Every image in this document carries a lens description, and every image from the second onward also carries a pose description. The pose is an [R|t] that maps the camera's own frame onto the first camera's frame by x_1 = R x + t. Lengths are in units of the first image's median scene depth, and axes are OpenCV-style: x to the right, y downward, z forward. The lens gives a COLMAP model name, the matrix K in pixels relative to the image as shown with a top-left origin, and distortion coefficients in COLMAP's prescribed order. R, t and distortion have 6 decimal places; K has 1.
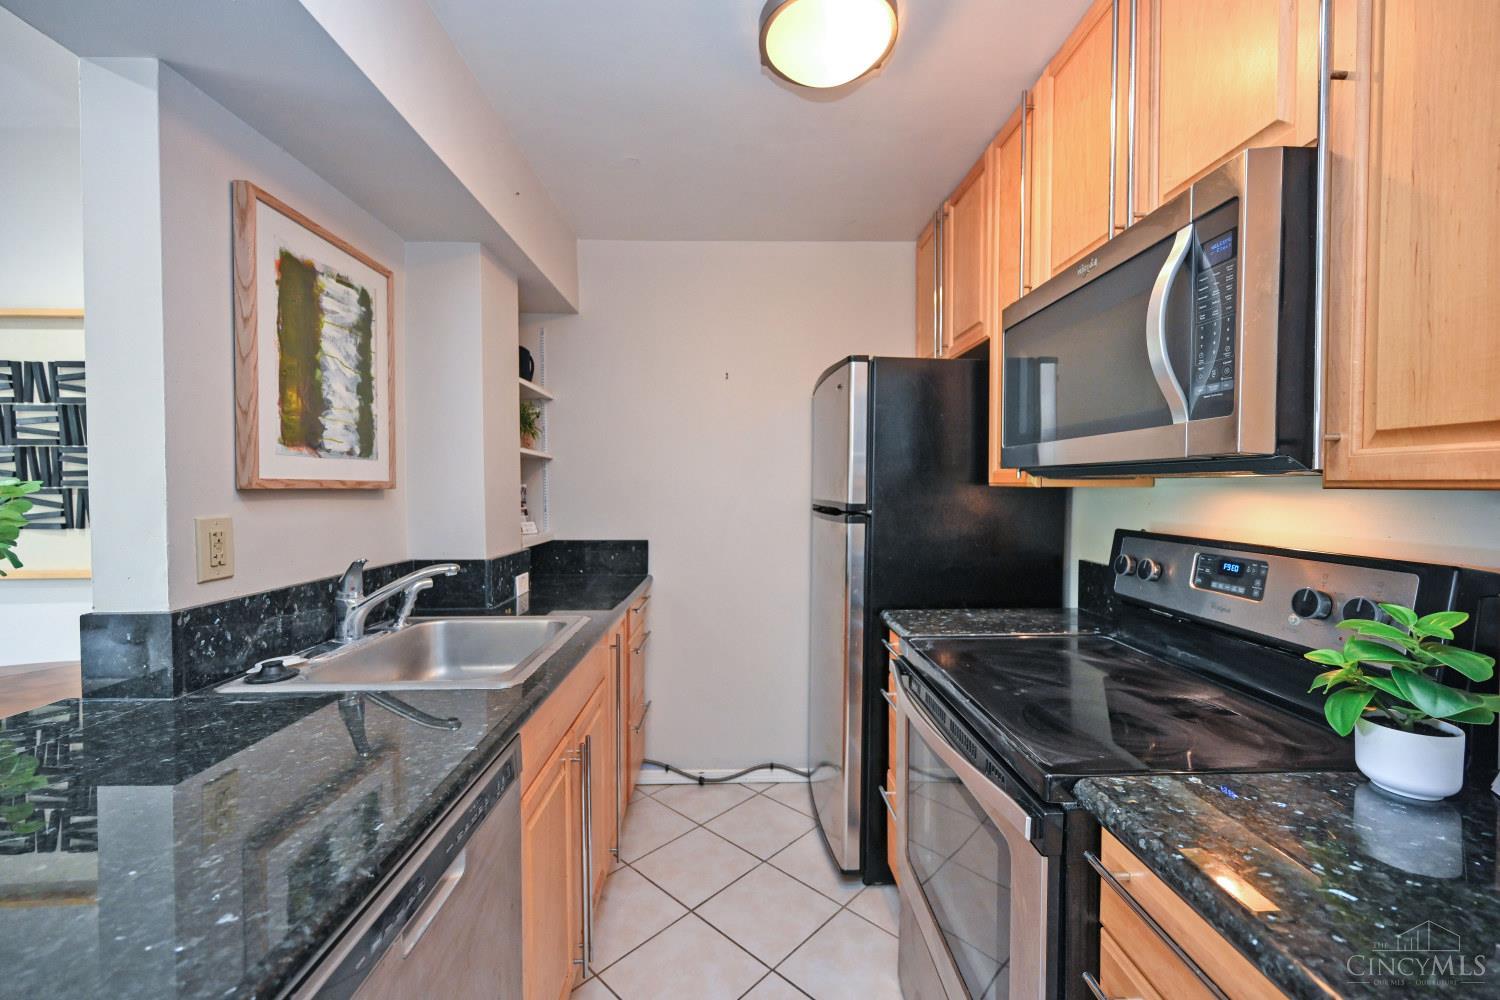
lens RADIAL K [[596.6, 0, 750.2], [0, 596.6, 498.1], [0, 0, 1]] dist [-0.002046, -0.000035]
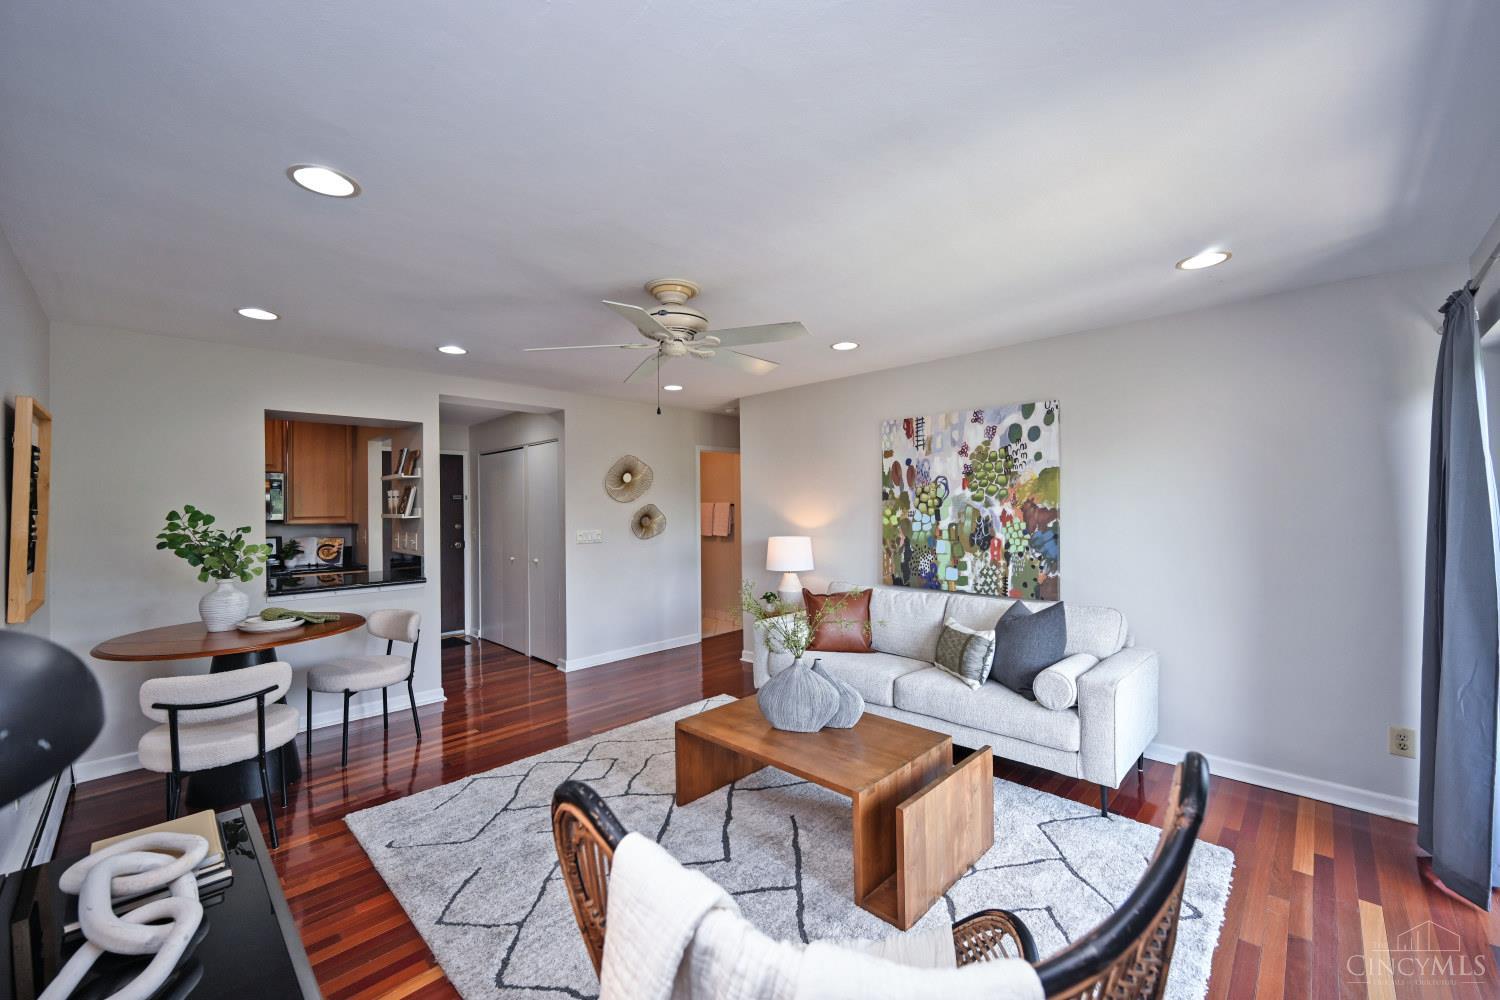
lens RADIAL K [[596.6, 0, 754.3], [0, 596.6, 508.8], [0, 0, 1]] dist [-0.002046, -0.000035]
pose [[-0.684131, 0.006570, 0.729329, -4.034386], [0.026558, 0.999521, 0.015908, -0.089586], [-0.728875, 0.030253, -0.683978, 0.927406]]
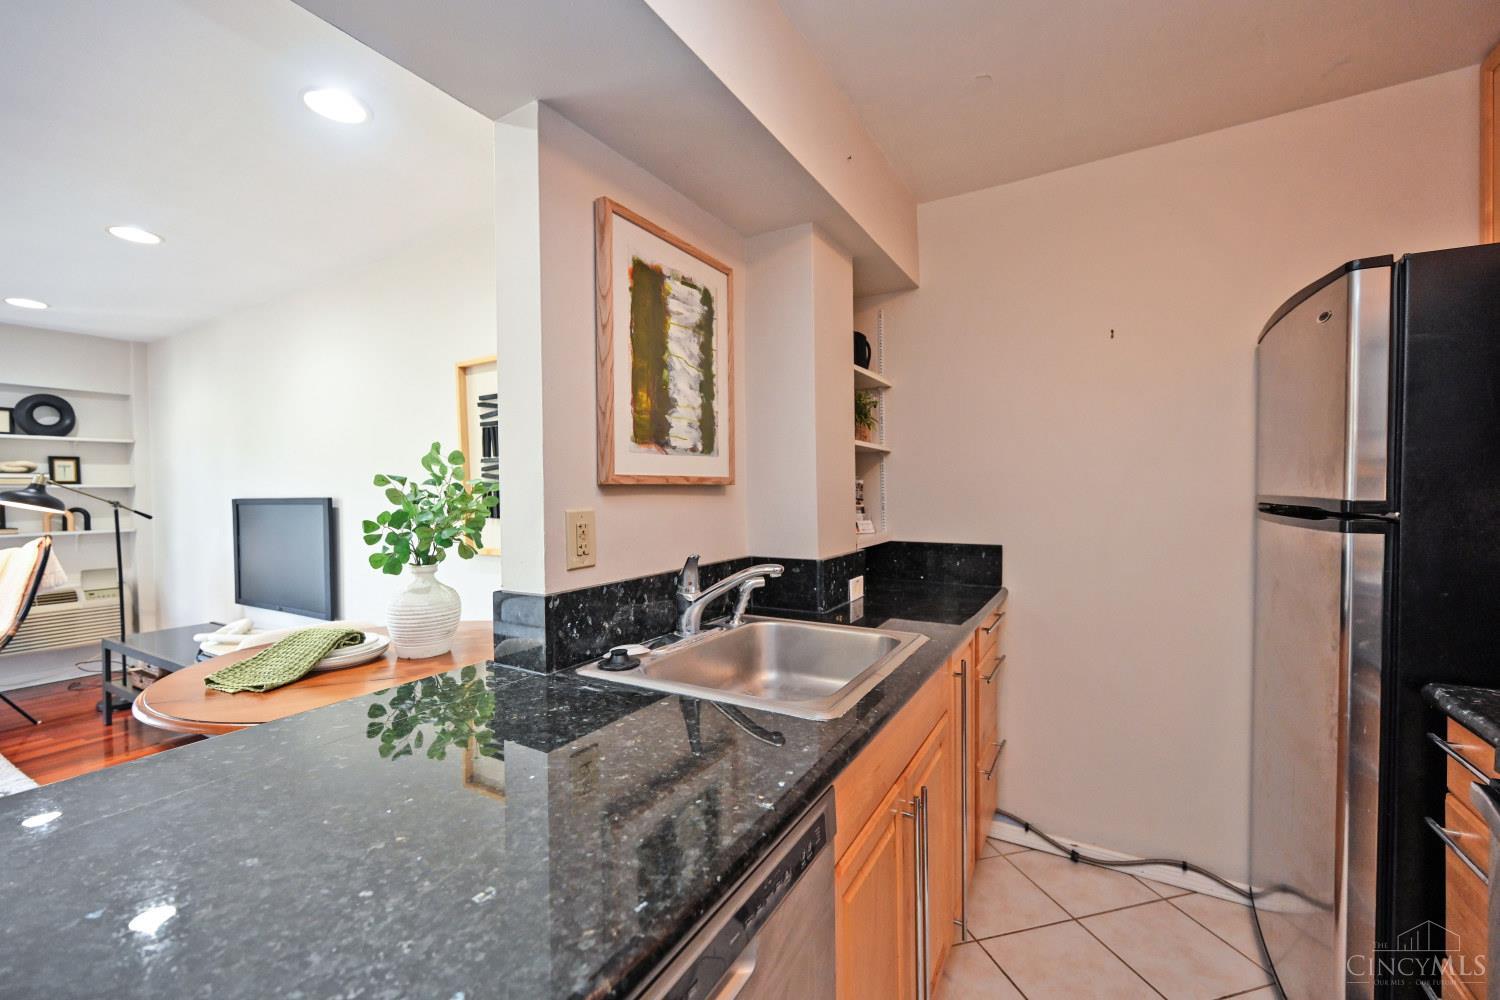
lens RADIAL K [[596.6, 0, 757.1], [0, 596.6, 500.1], [0, 0, 1]] dist [-0.002046, -0.000035]
pose [[0.848993, 0.001223, -0.528402, -0.037610], [0.000838, 0.999993, 0.003662, 0.007445], [0.528403, -0.003552, 0.848986, 0.192149]]
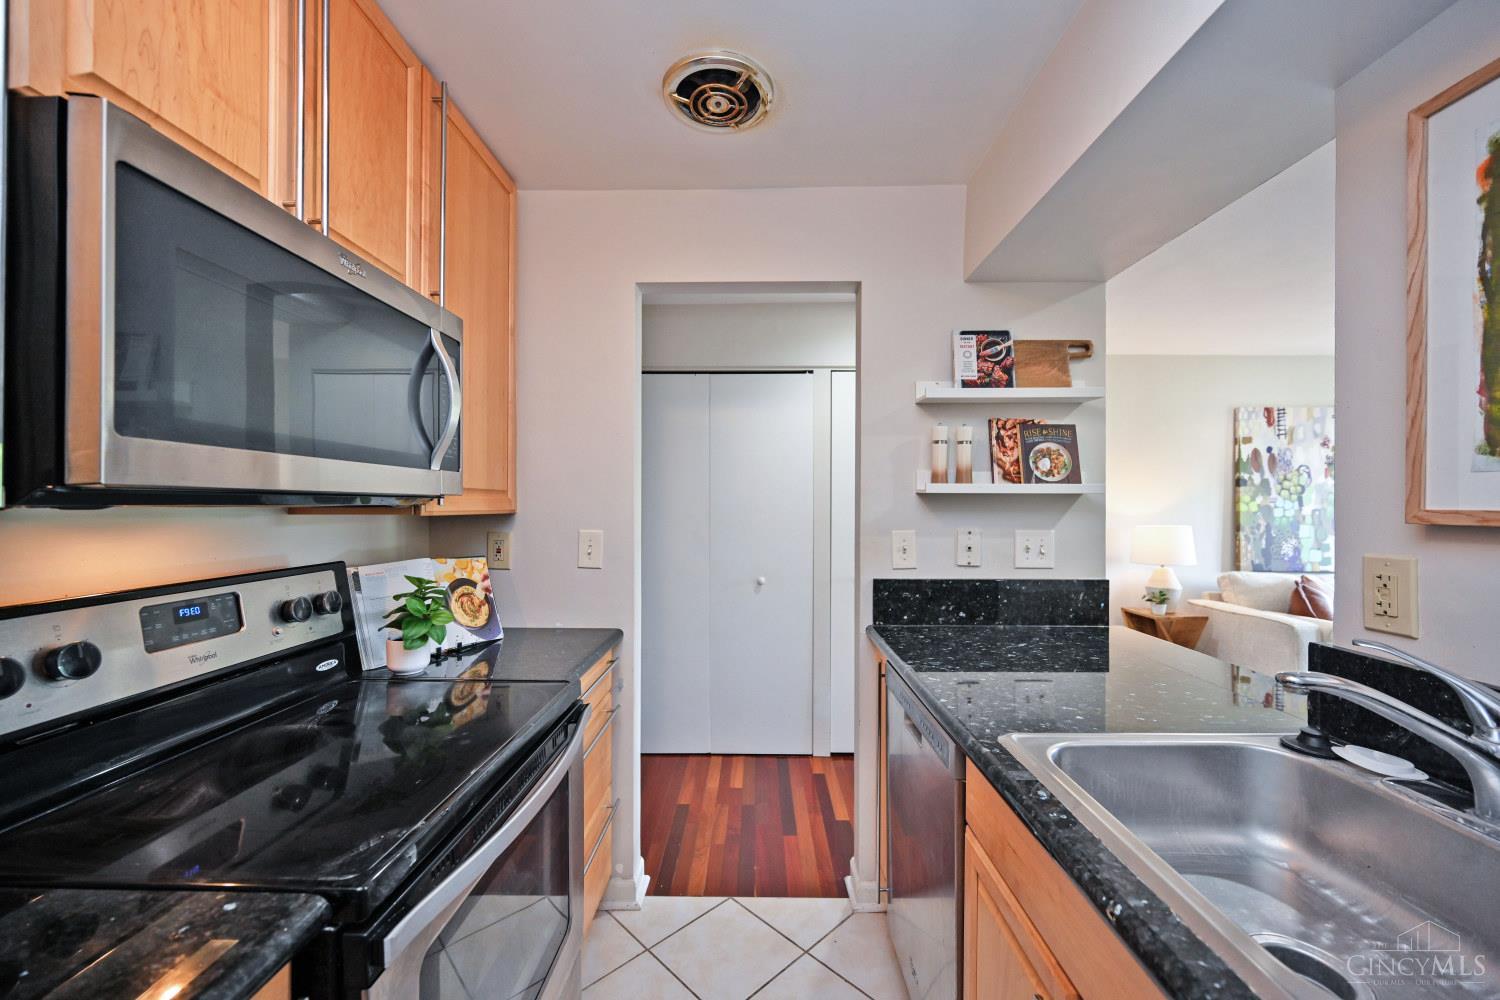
lens RADIAL K [[596.6, 0, 762.5], [0, 596.6, 504.0], [0, 0, 1]] dist [-0.002046, -0.000035]
pose [[-0.999201, -0.000344, 0.039965, -0.051636], [0.000528, 0.999762, 0.021808, -0.047200], [-0.039963, 0.021811, -0.998963, 1.459951]]
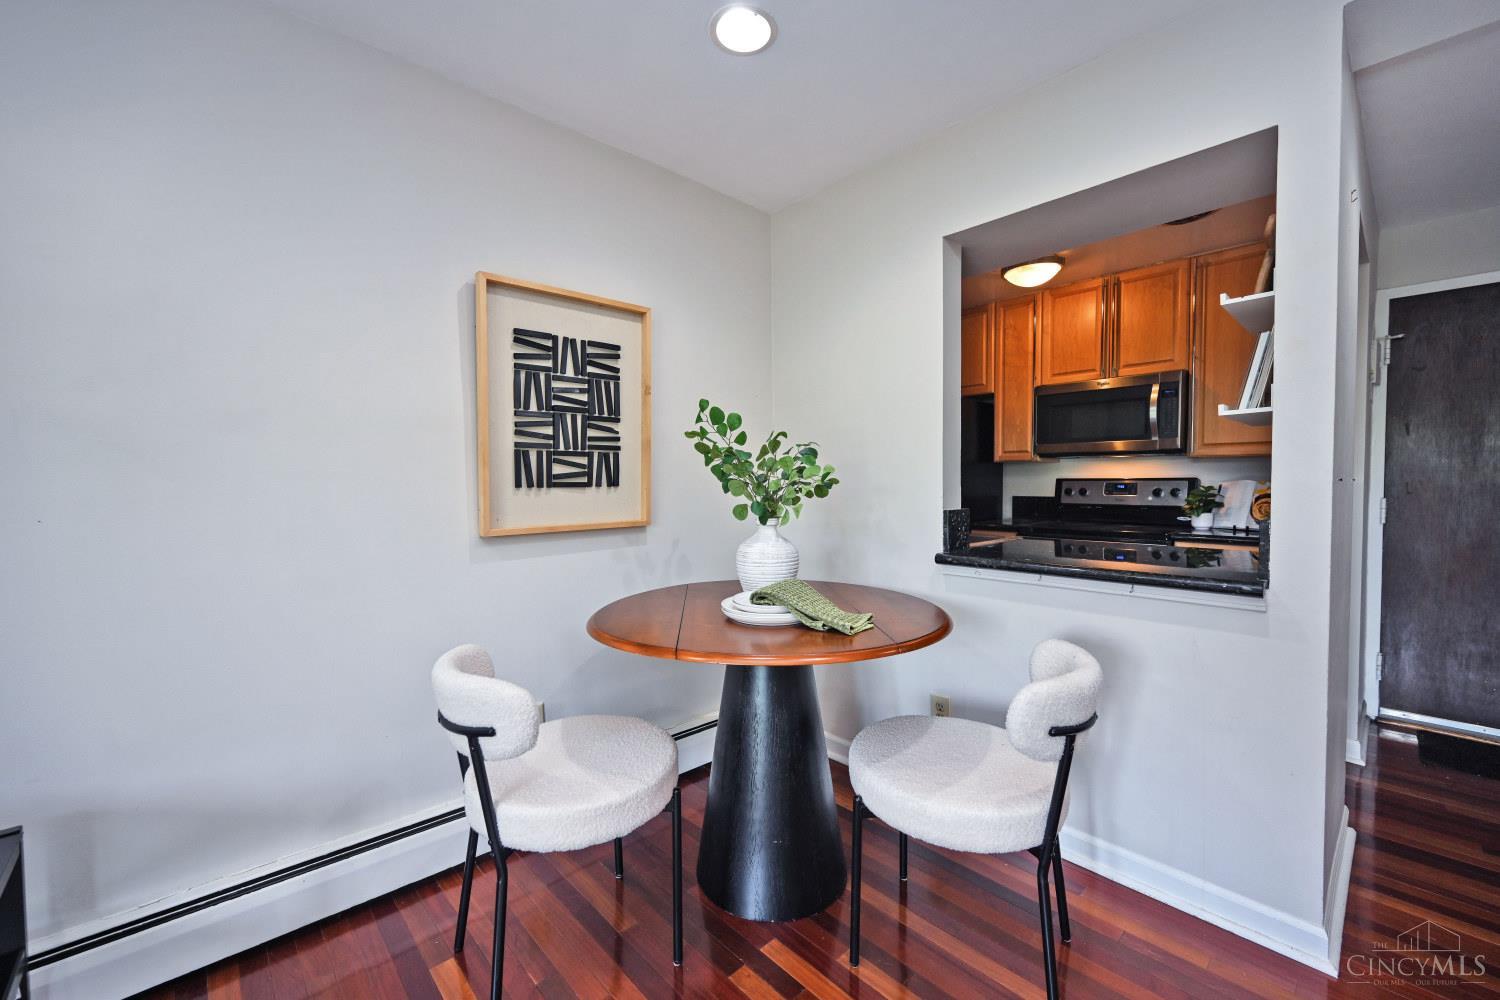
lens RADIAL K [[596.6, 0, 741.0], [0, 596.6, 500.3], [0, 0, 1]] dist [-0.002046, -0.000035]
pose [[0.772266, -0.024917, 0.634811, -2.092718], [0.017661, 0.999686, 0.017754, 0.078510], [-0.635054, -0.002500, 0.772463, -0.097113]]
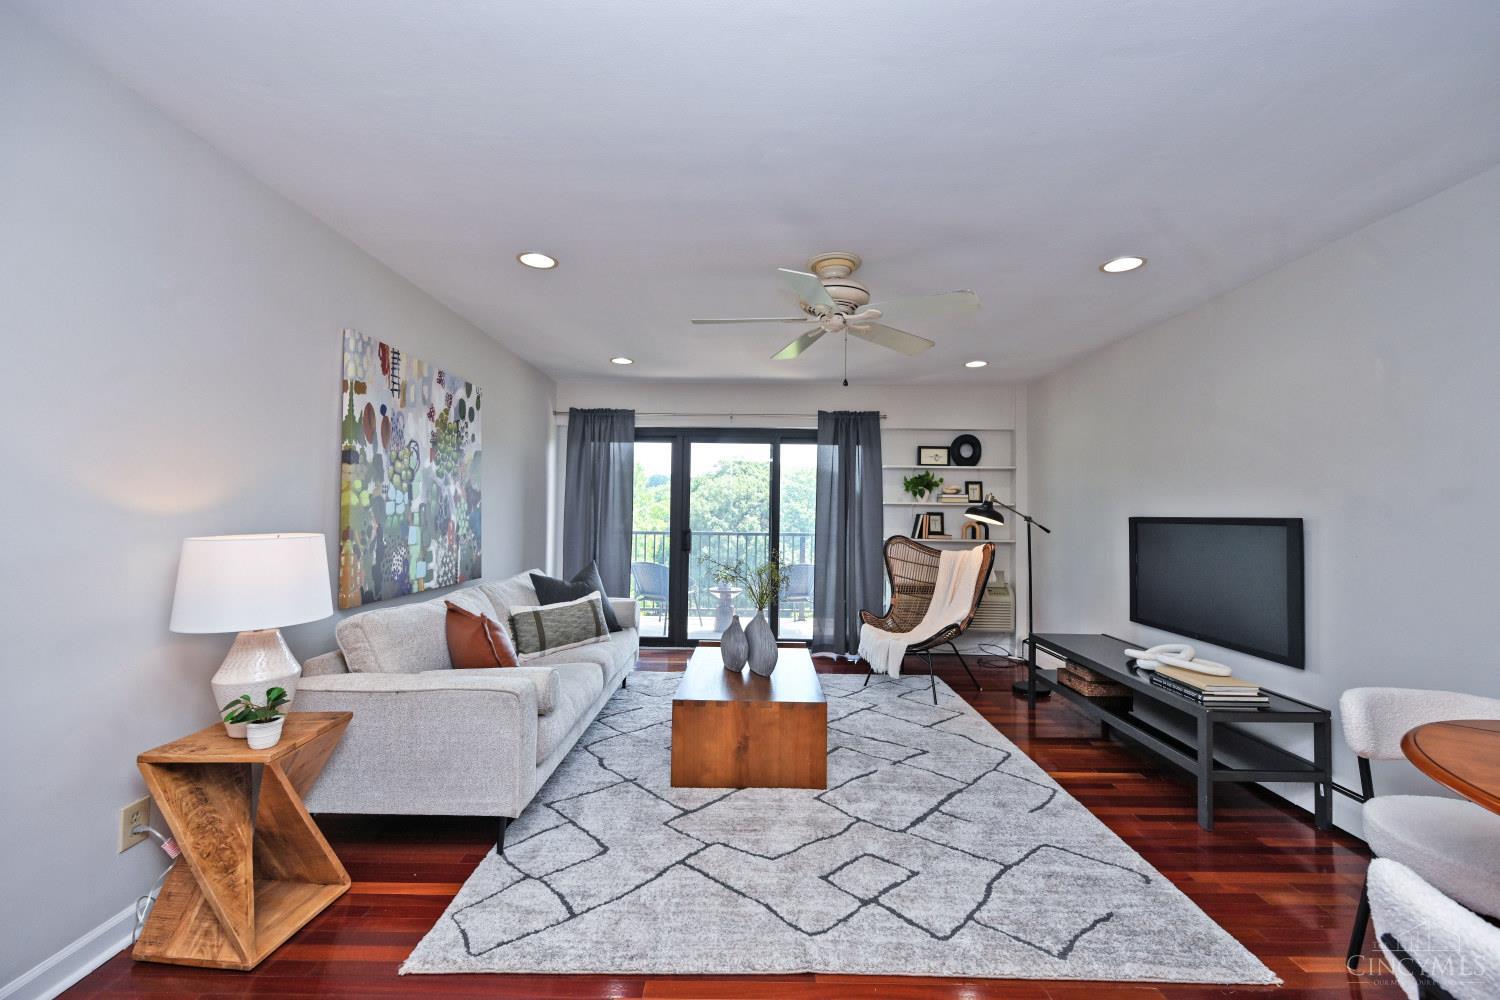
lens RADIAL K [[596.6, 0, 744.9], [0, 596.6, 495.6], [0, 0, 1]] dist [-0.002046, -0.000035]
pose [[-0.056773, -0.028364, -0.997984, -0.631844], [-0.031015, 0.999164, -0.026633, 0.036177], [0.997905, 0.029440, -0.057606, -0.335171]]
